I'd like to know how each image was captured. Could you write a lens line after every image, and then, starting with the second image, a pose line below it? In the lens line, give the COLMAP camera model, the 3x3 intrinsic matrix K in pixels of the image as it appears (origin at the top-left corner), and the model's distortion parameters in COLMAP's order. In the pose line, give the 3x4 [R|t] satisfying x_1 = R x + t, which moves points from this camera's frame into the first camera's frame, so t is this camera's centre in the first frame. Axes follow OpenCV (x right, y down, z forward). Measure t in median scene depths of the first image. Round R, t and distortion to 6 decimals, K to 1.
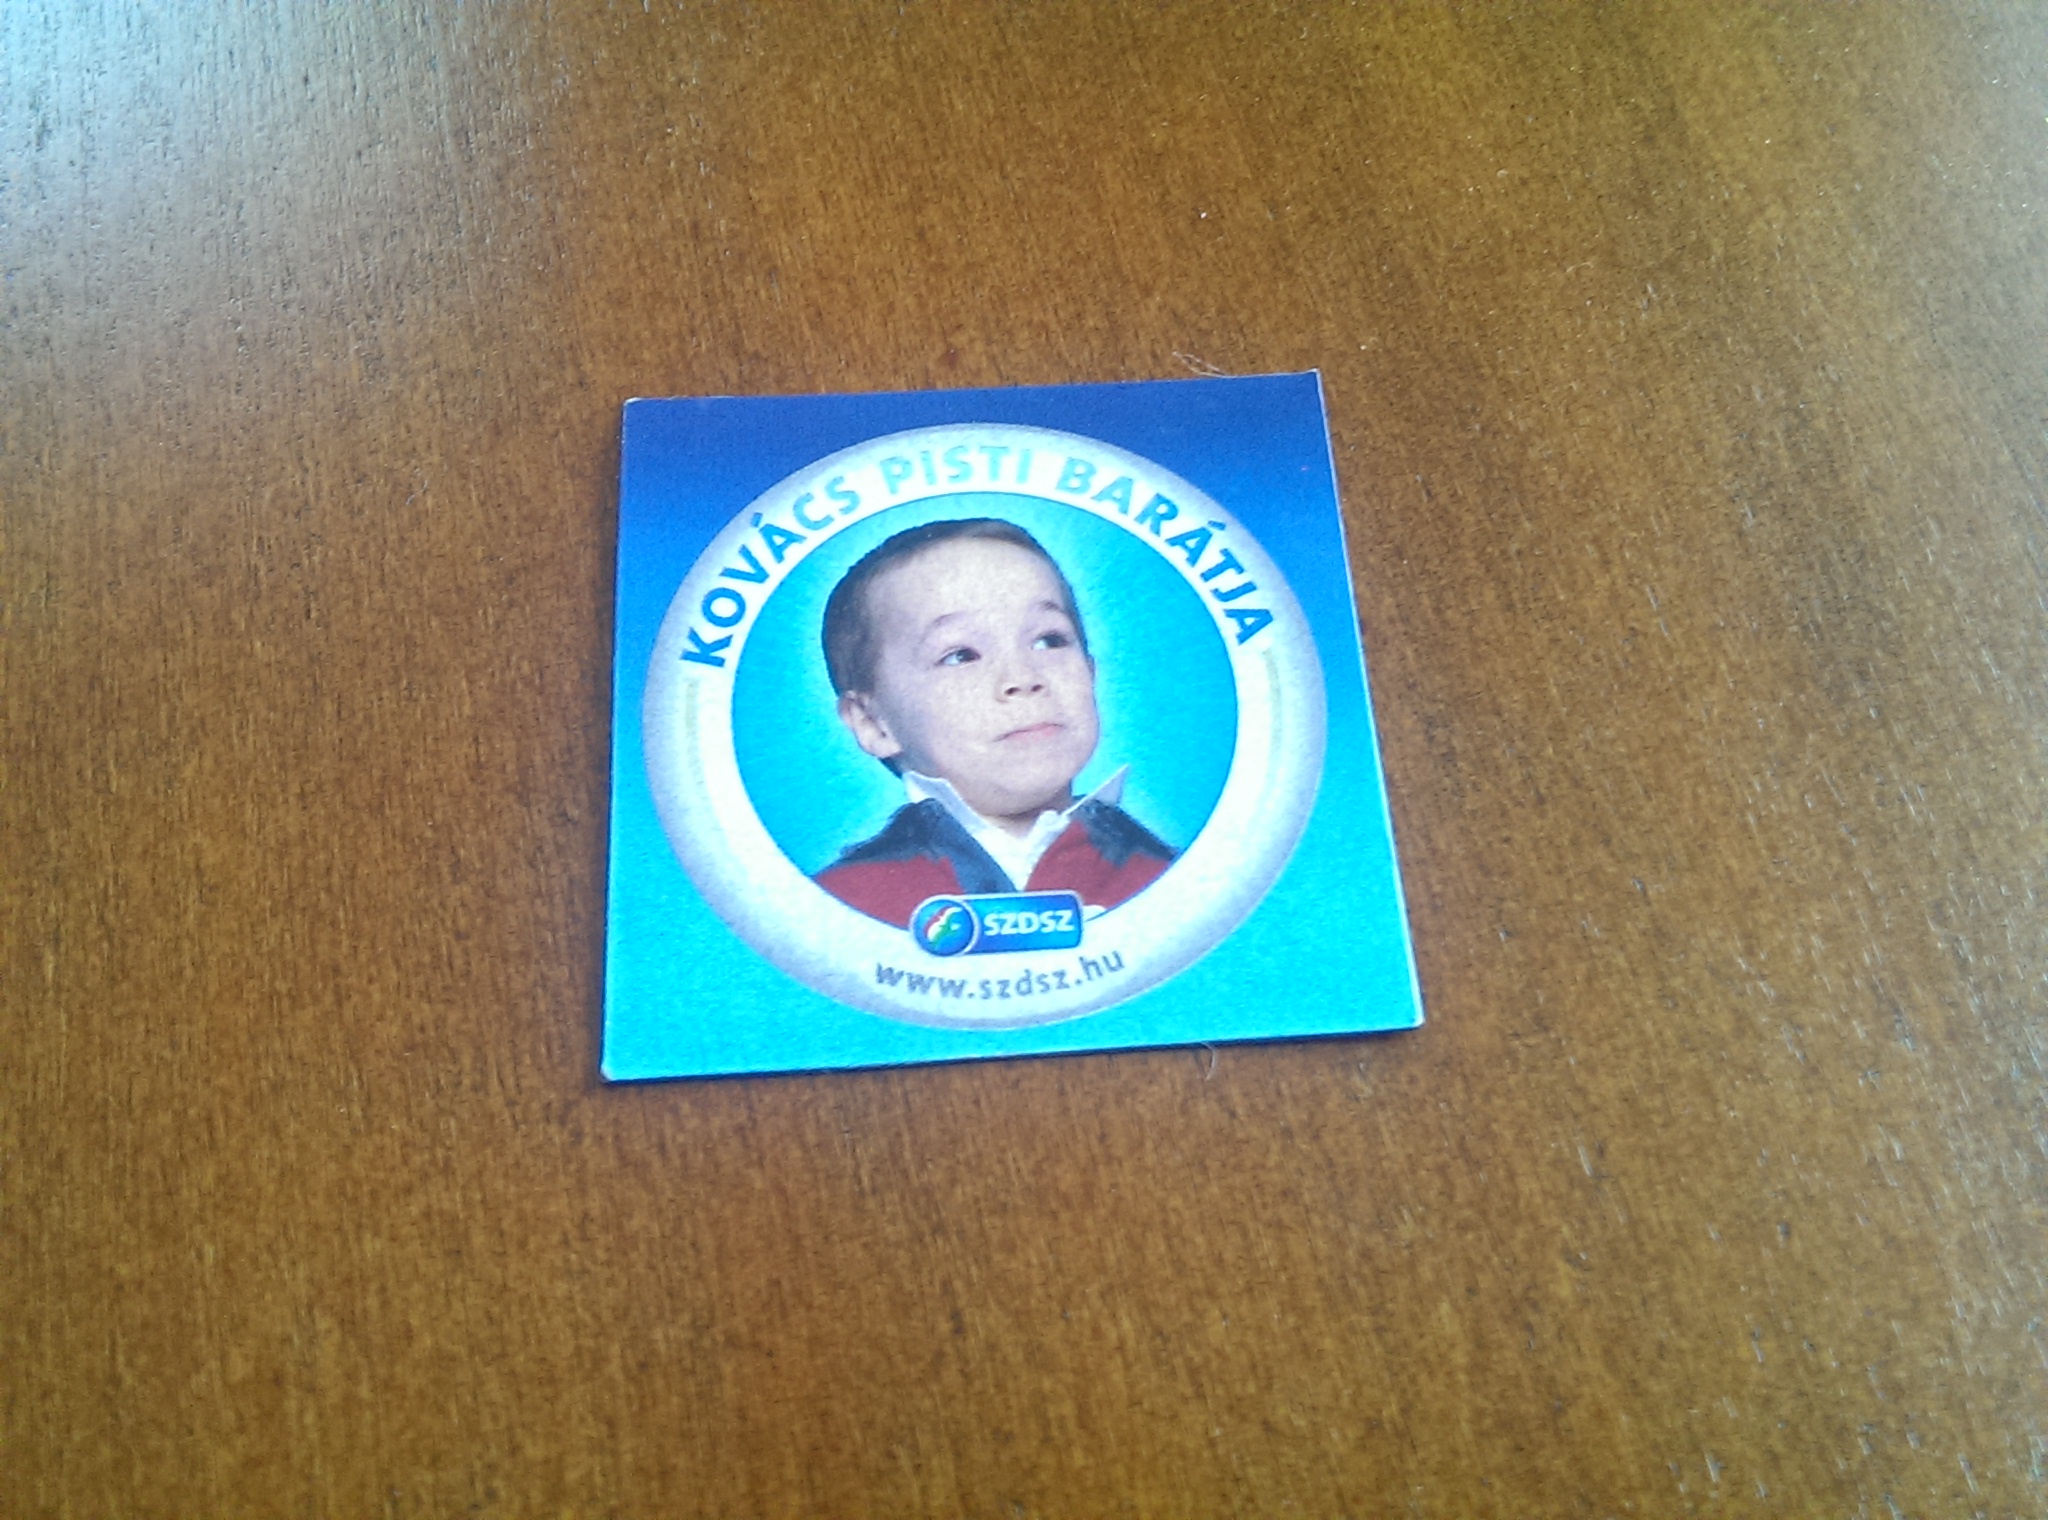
lens RADIAL K [[2022.6, 0, 1024.0], [0, 2022.6, 760.0], [0, 0, 1]] dist [0.116373, -0.249721]
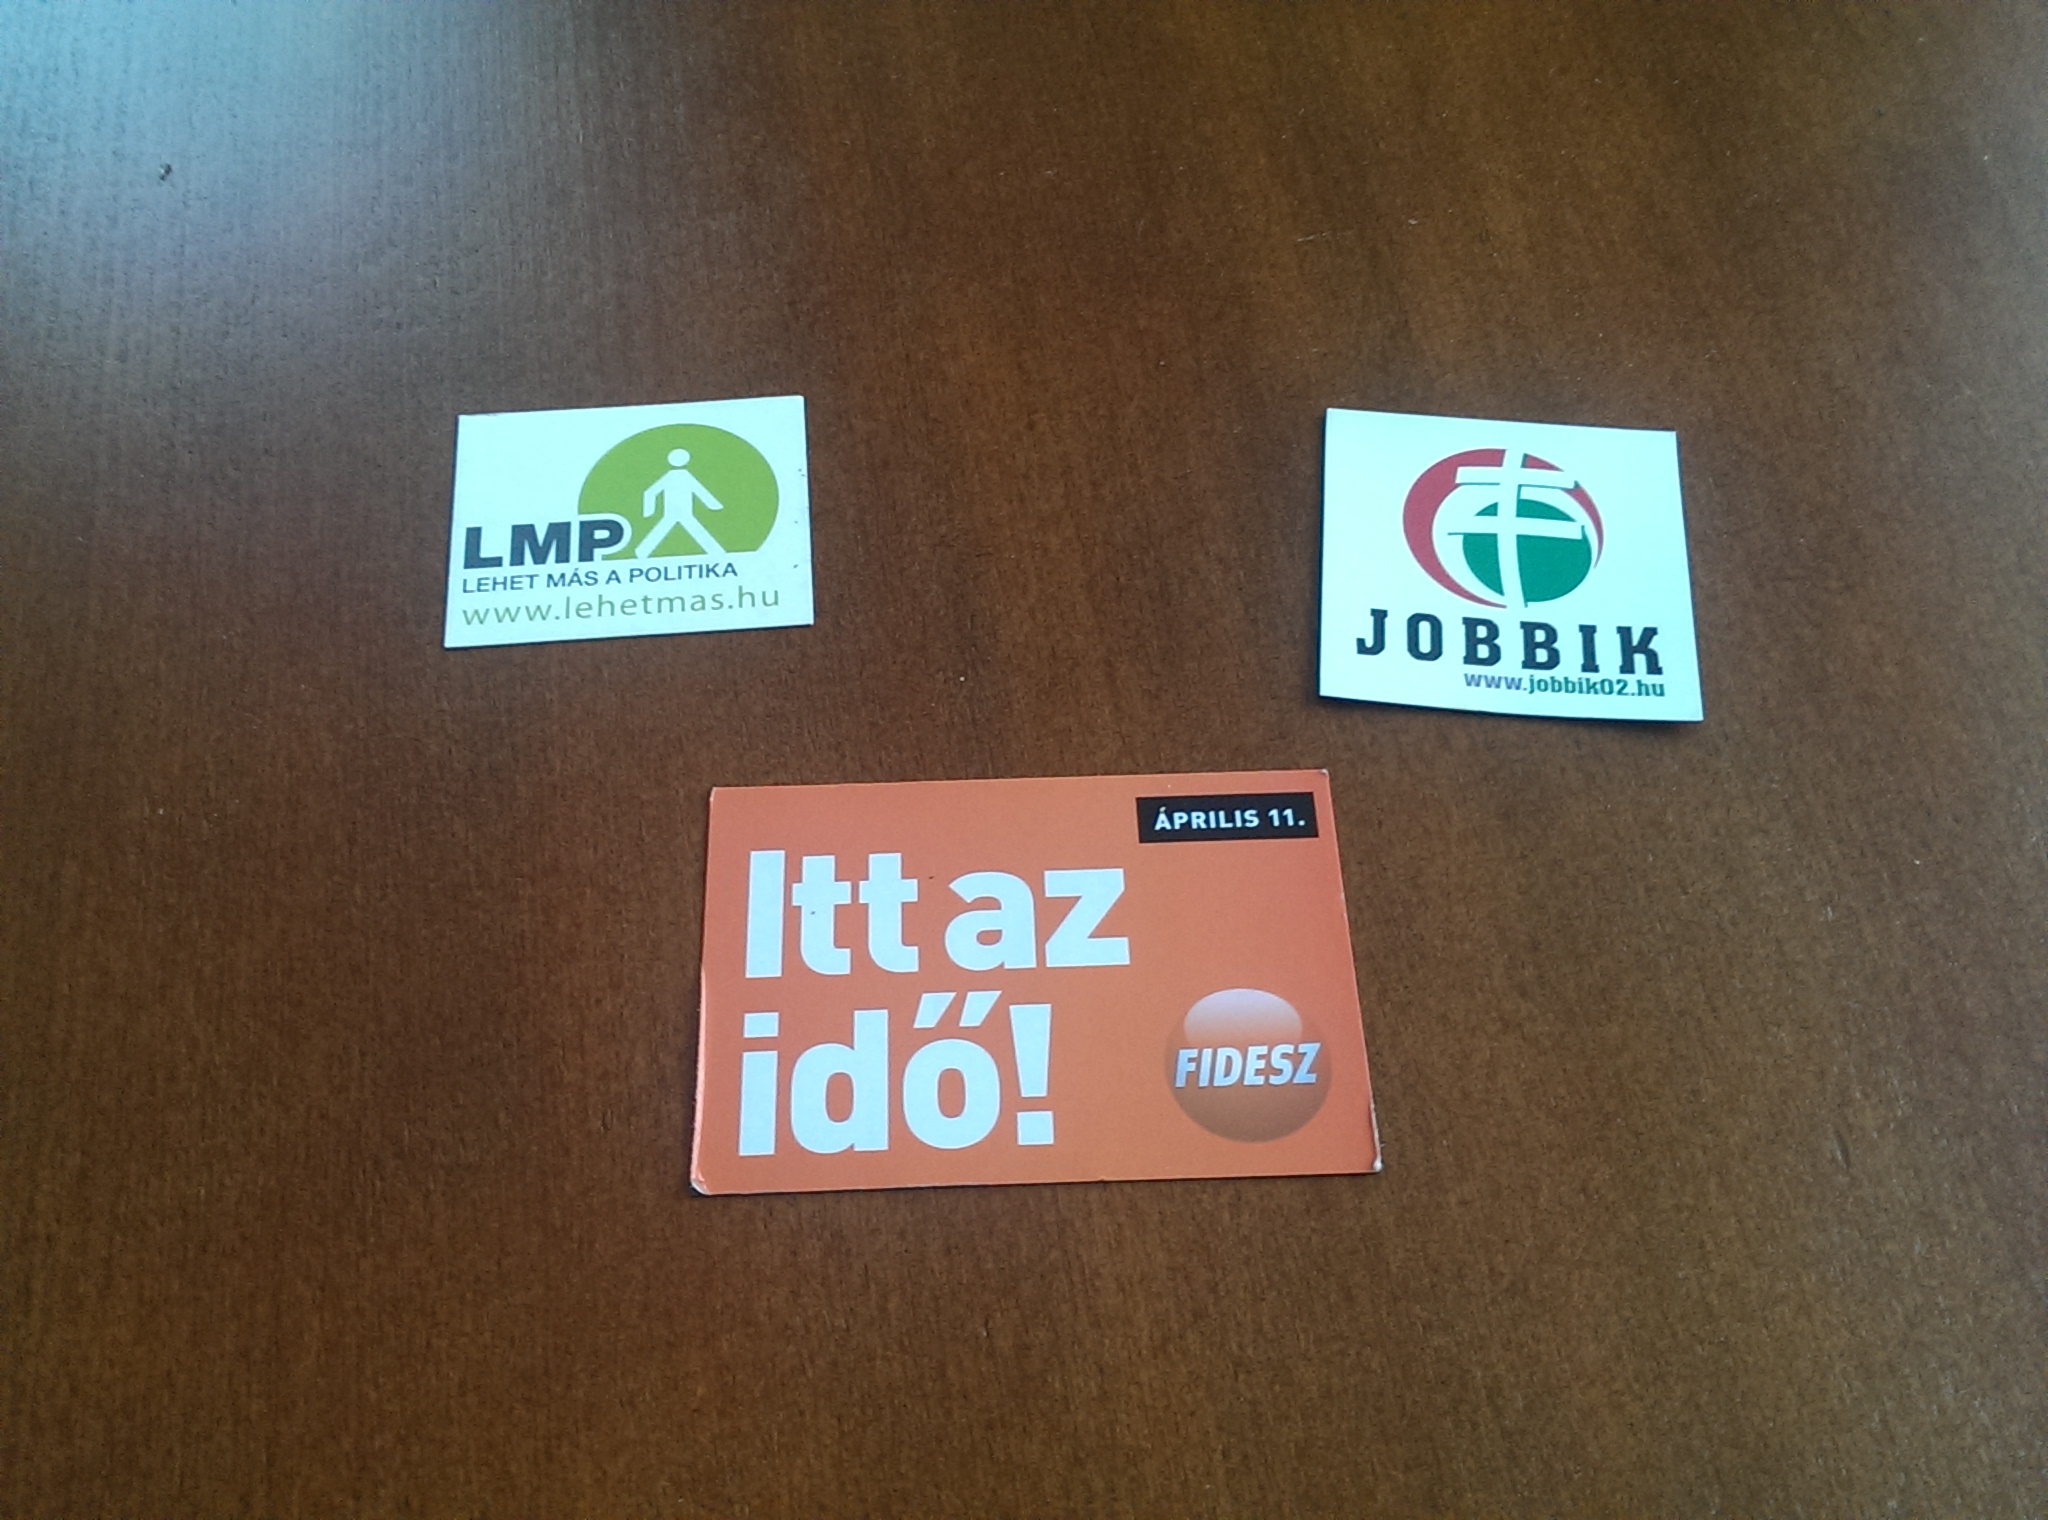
lens RADIAL K [[2022.6, 0, 1024.0], [0, 2022.6, 760.0], [0, 0, 1]] dist [0.116373, -0.249721]
pose [[0.997791, 0.057362, -0.033493, 0.049216], [-0.059395, 0.996229, -0.063248, 0.294049], [0.029739, 0.065098, 0.997436, -1.115891]]
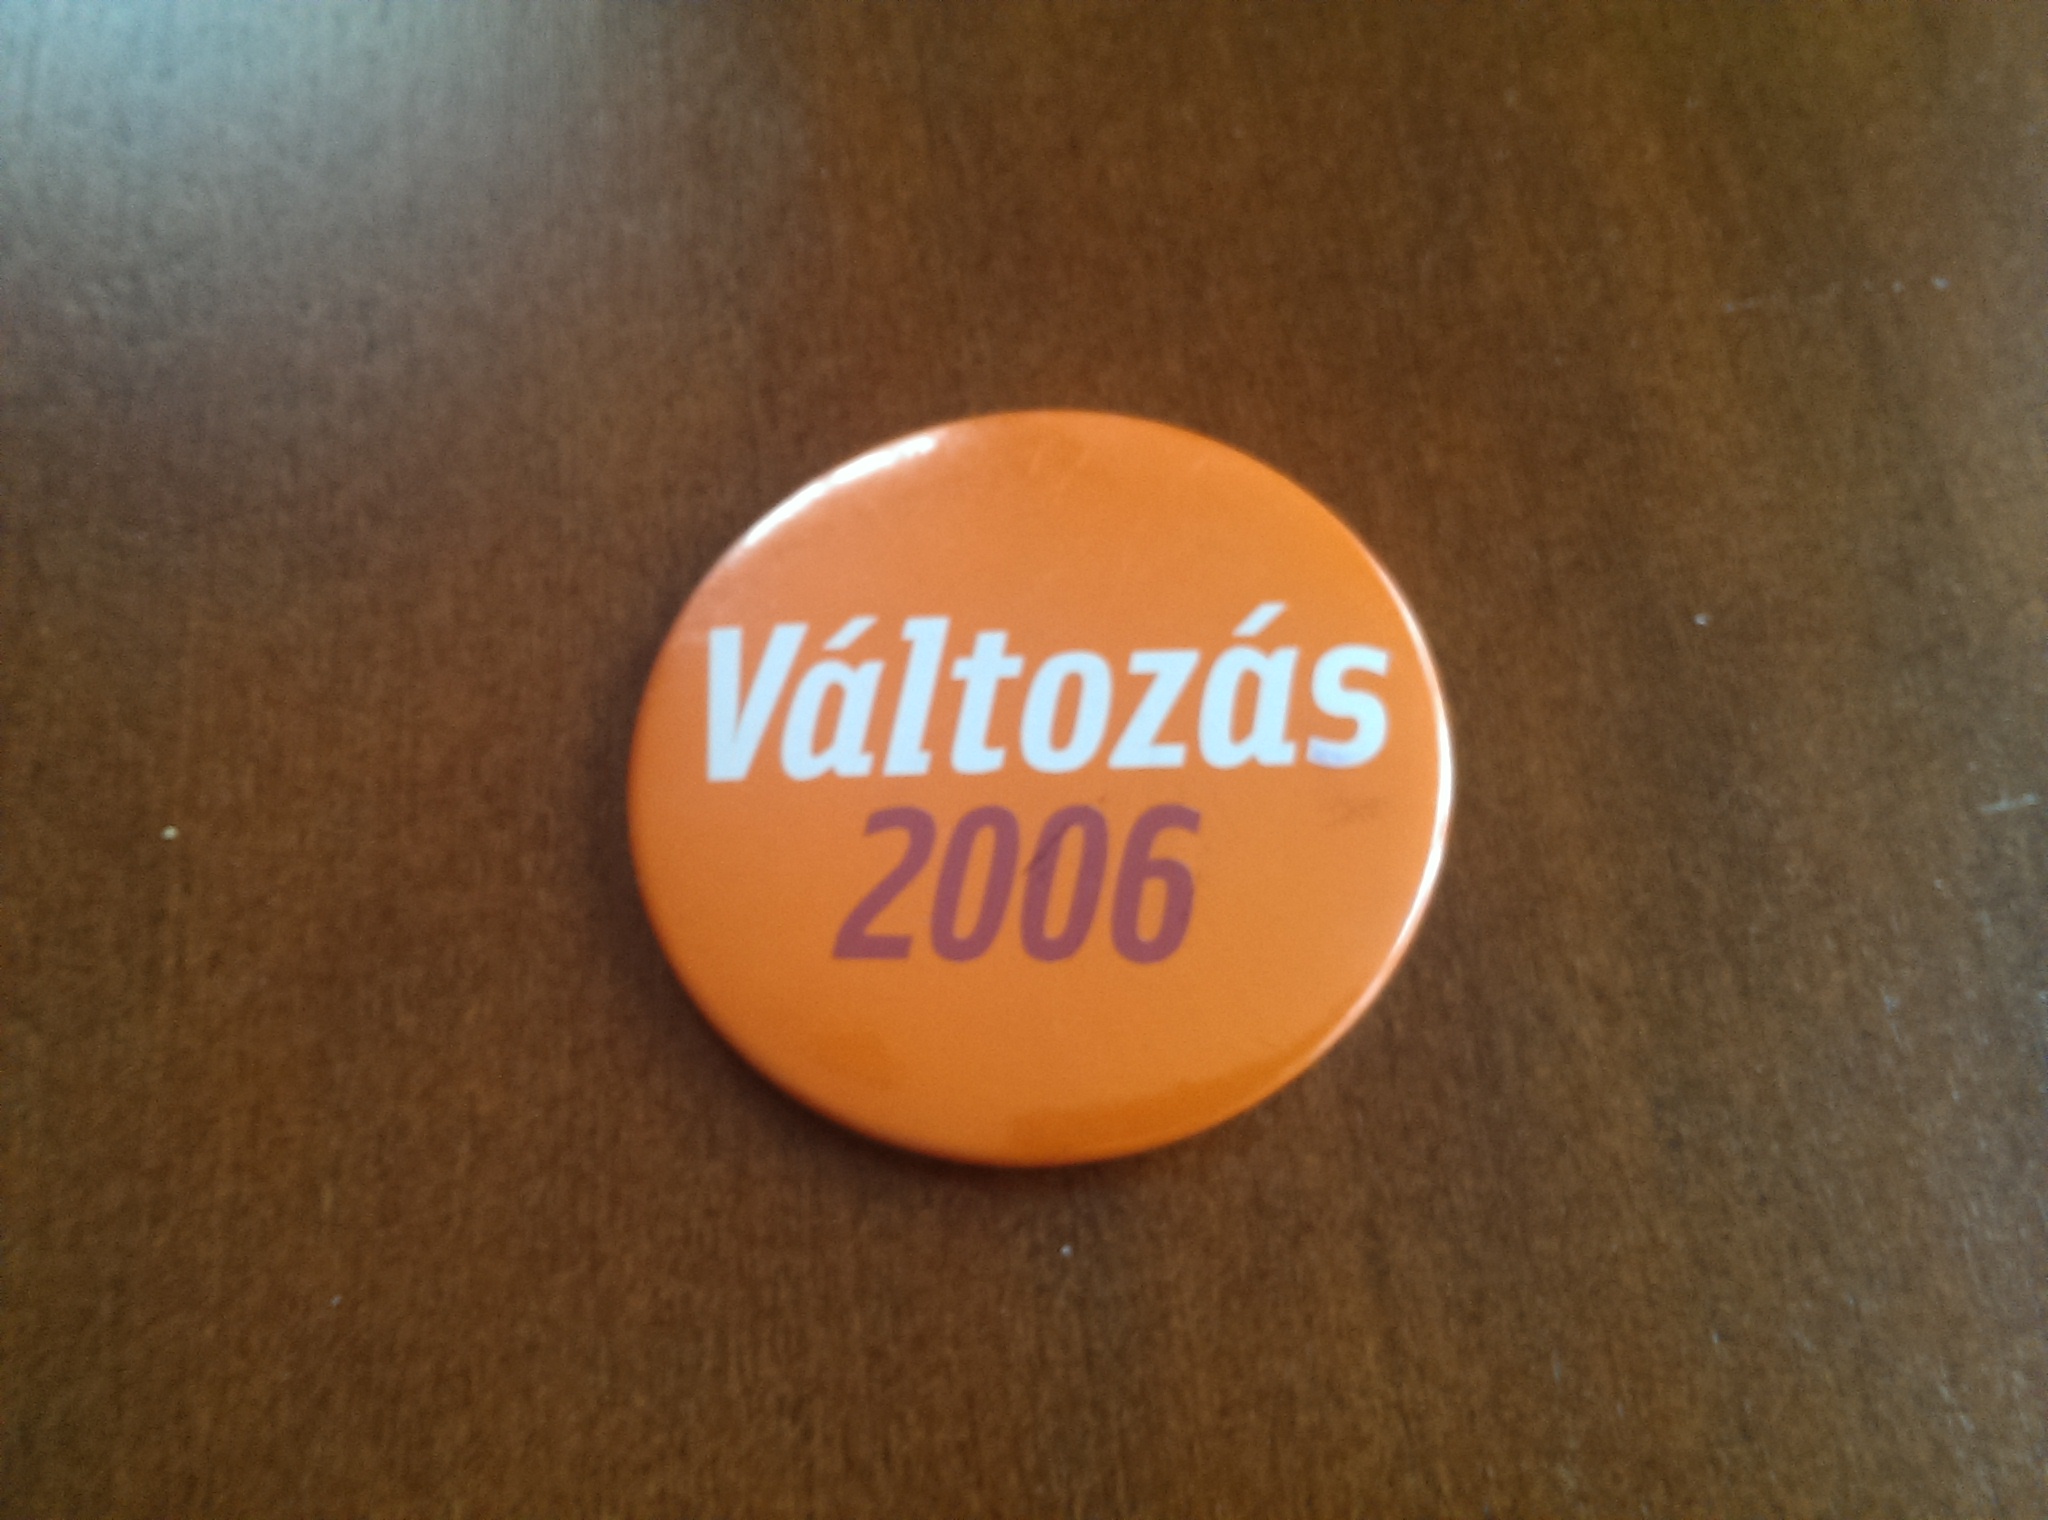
lens RADIAL K [[2022.6, 0, 1024.0], [0, 2022.6, 760.0], [0, 0, 1]] dist [0.116373, -0.249721]
pose [[0.993192, 0.110213, -0.037727, -0.099833], [-0.110284, 0.993900, 0.000192, -0.159238], [0.037518, 0.003970, 0.999288, -0.041682]]
